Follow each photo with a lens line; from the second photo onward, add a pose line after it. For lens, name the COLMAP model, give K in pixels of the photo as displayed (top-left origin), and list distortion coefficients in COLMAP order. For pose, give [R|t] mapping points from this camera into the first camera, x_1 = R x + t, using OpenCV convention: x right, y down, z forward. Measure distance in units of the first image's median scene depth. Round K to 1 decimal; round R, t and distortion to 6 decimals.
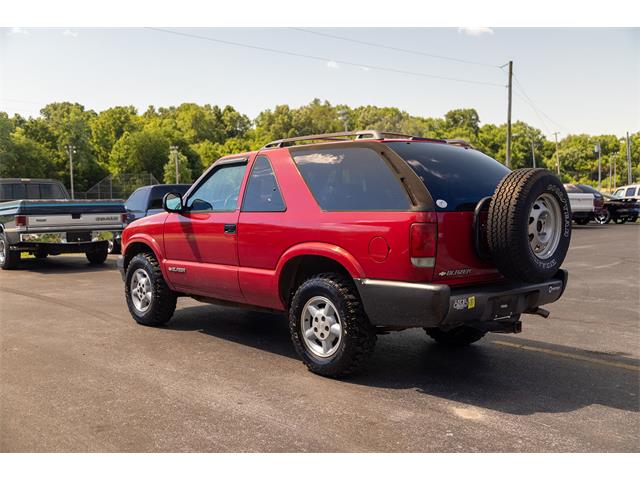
lens RADIAL K [[710.3, 0, 320.6], [0, 710.3, 244.5], [0, 0, 1]] dist [0.023110, 0.000000]
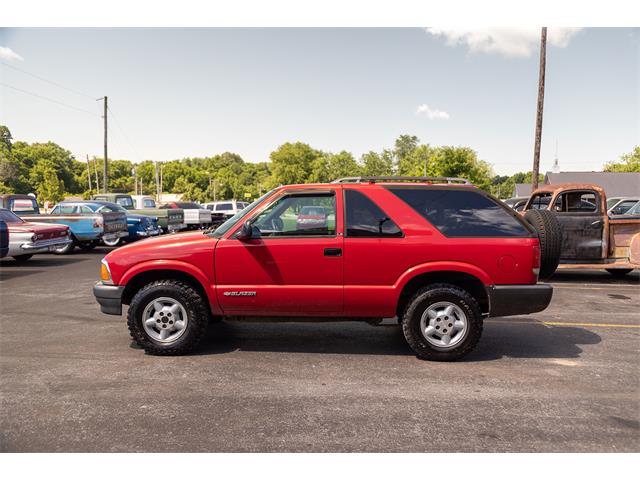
lens RADIAL K [[558.8, 0, 313.3], [0, 558.8, 240.1], [0, 0, 1]] dist [0.043054, -0.002250]
pose [[0.663233, -0.028065, 0.747887, -0.898048], [0.031329, 0.999462, 0.009723, -0.056931], [-0.747757, 0.016981, 0.663755, 0.463906]]
